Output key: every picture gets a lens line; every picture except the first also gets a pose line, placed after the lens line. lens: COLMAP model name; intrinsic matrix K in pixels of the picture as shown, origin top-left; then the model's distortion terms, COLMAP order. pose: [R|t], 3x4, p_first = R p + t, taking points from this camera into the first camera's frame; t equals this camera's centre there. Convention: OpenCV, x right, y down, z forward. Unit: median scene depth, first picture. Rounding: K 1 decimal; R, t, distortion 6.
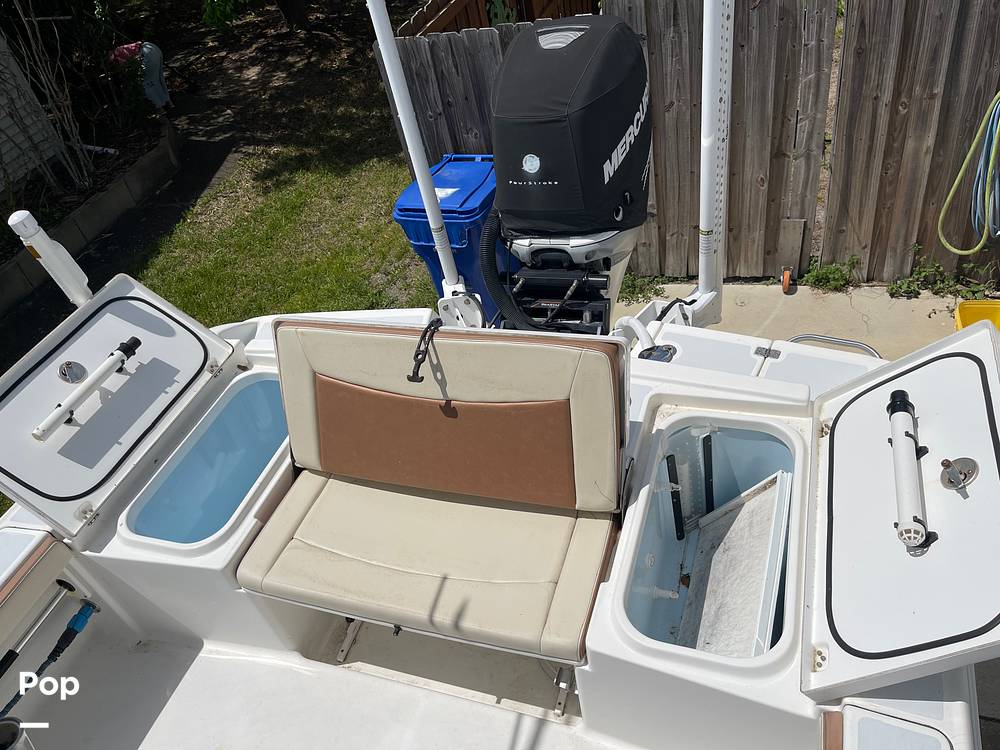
lens RADIAL K [[772.9, 0, 500.0], [0, 772.9, 375.0], [0, 0, 1]] dist [0.081470, -0.093679]
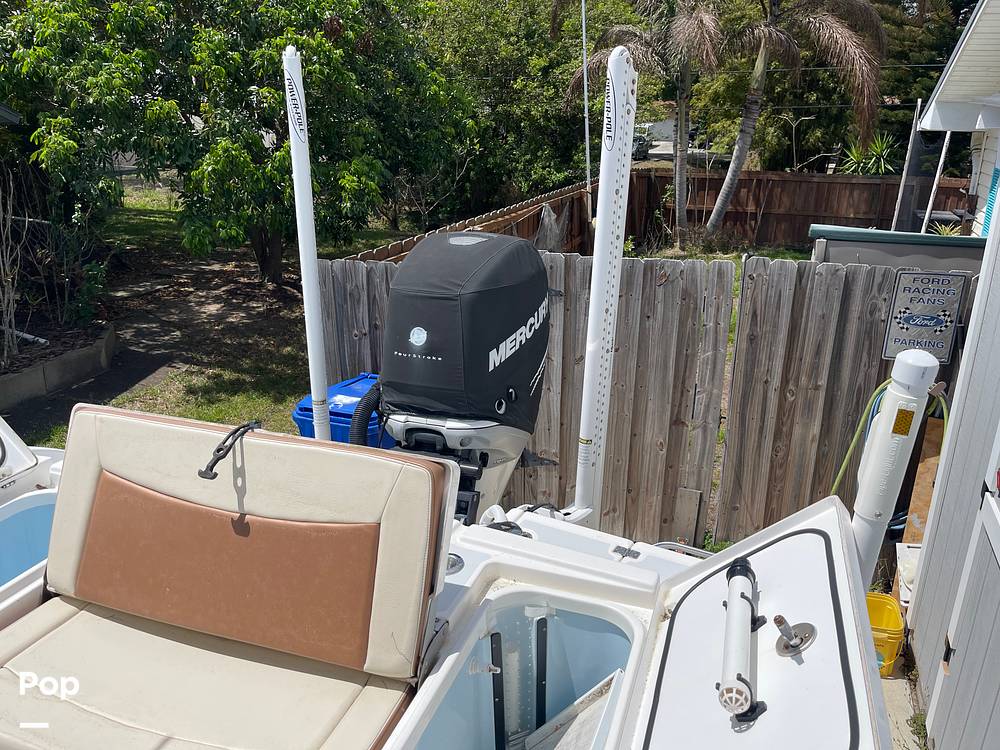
lens RADIAL K [[772.9, 0, 500.0], [0, 772.9, 375.0], [0, 0, 1]] dist [0.081470, -0.093679]
pose [[0.982224, 0.179990, 0.053281, 0.073236], [-0.148090, 0.917450, -0.369262, 0.090594], [-0.115346, 0.354808, 0.927797, 0.065879]]
